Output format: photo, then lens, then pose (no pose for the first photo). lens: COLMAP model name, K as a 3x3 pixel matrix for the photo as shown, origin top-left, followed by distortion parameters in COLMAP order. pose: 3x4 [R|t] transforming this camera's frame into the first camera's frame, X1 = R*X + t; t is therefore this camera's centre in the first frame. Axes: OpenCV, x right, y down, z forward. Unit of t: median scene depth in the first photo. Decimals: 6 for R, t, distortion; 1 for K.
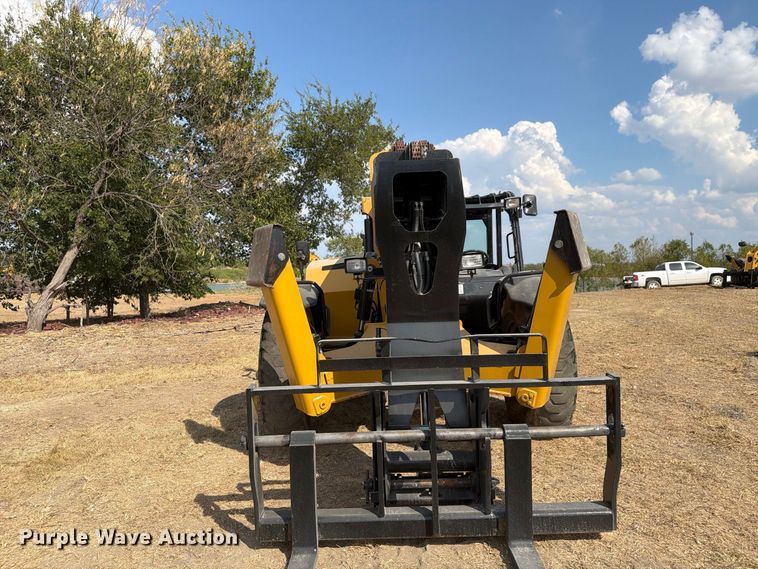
lens RADIAL K [[518.9, 0, 379.0], [0, 518.9, 284.5], [0, 0, 1]] dist [0.074888, -0.101207]
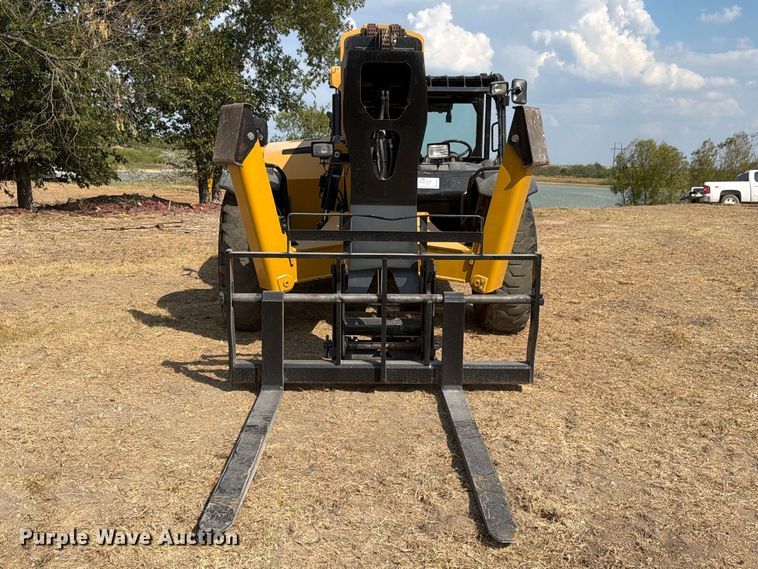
lens RADIAL K [[779.9, 0, 397.0], [0, 779.9, 282.9], [0, 0, 1]] dist [0.142847, -0.279279]
pose [[0.997206, 0.041123, 0.062368, 0.011496], [-0.048431, 0.991520, 0.120590, 0.022485], [-0.056880, -0.123274, 0.990741, -0.412016]]
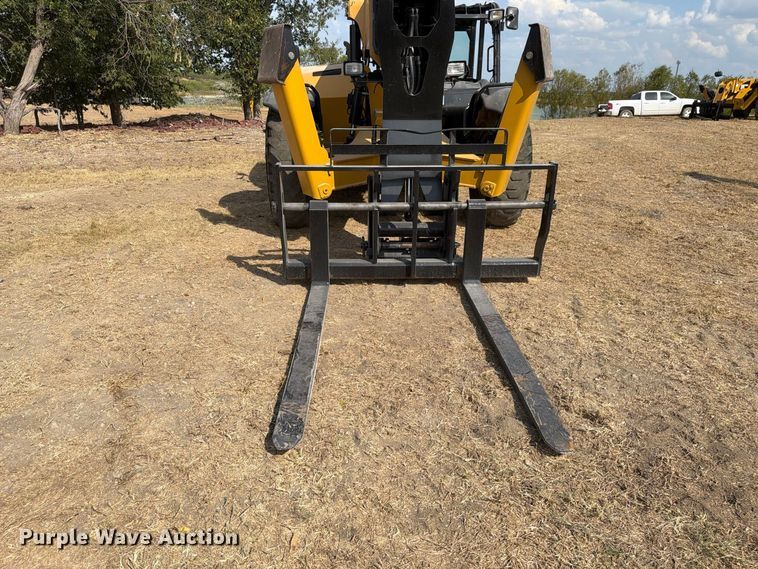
lens RADIAL K [[518.9, 0, 379.0], [0, 518.9, 284.5], [0, 0, 1]] dist [0.074888, -0.101207]
pose [[0.997797, 0.019644, 0.063367, -0.039603], [-0.038980, 0.946491, 0.320367, 0.030818], [-0.053683, -0.322131, 0.945172, -0.178353]]
